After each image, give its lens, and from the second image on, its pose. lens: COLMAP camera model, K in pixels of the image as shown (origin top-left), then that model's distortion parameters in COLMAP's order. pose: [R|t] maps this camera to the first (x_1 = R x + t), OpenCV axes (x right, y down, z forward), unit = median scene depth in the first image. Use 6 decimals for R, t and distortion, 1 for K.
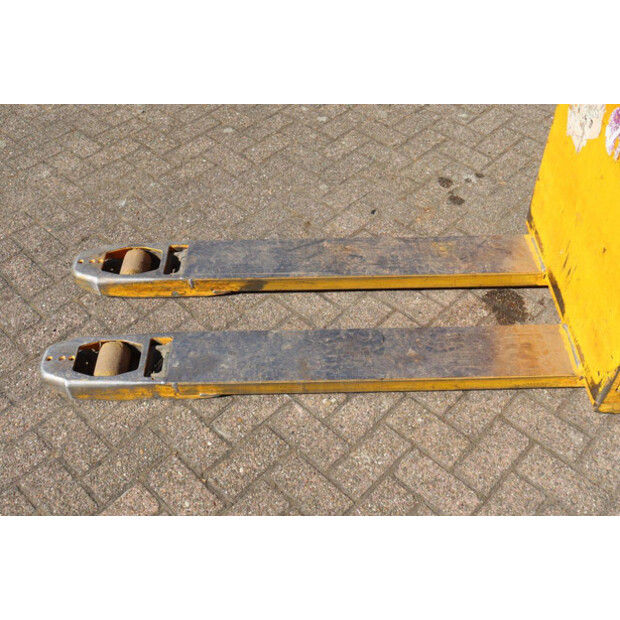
lens RADIAL K [[653.2, 0, 312.3], [0, 653.2, 309.1], [0, 0, 1]] dist [-0.054307, 0.024866]
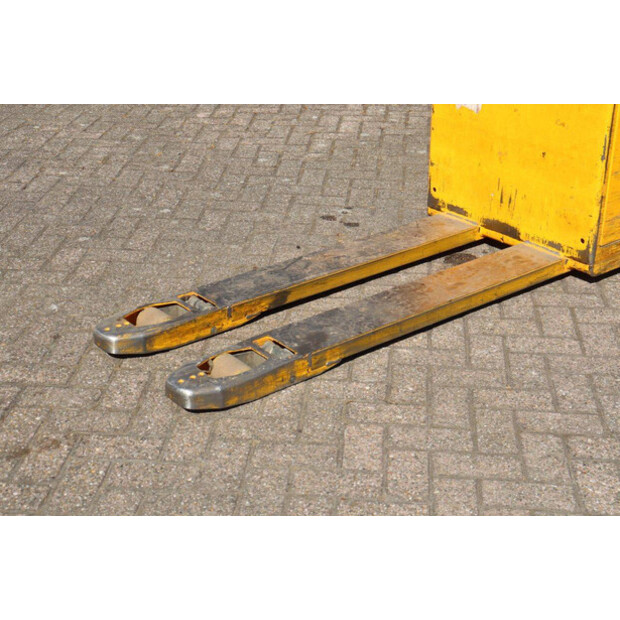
lens RADIAL K [[1078.5, 0, 311.6], [0, 1078.5, 308.8], [0, 0, 1]] dist [0.159197, 0.123887]
pose [[0.785124, -0.245582, 0.568568, -1.008140], [0.445162, 0.862022, -0.242381, 0.405527], [-0.430594, 0.443404, 0.786118, -0.334722]]
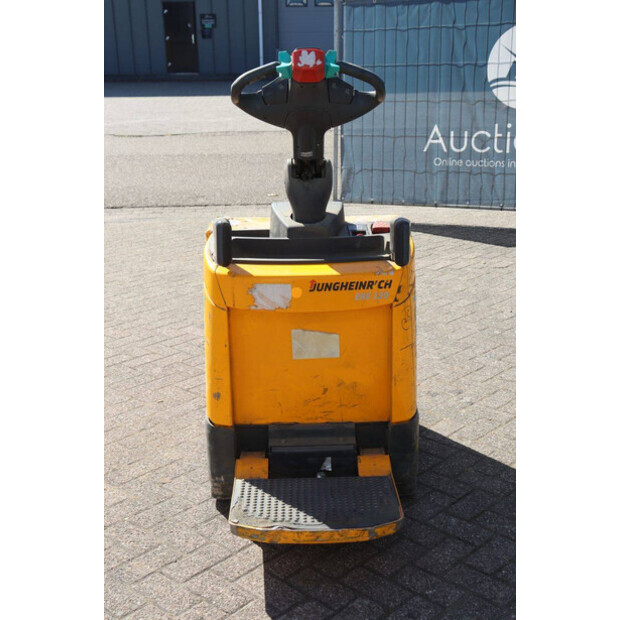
lens RADIAL K [[861.1, 0, 307.6], [0, 861.1, 311.5], [0, 0, 1]] dist [0.013606, 0.413766]
pose [[0.013427, 0.315050, -0.948980, 2.097914], [-0.722431, 0.659217, 0.208631, -0.530940], [0.691313, 0.682771, 0.236453, 0.371123]]
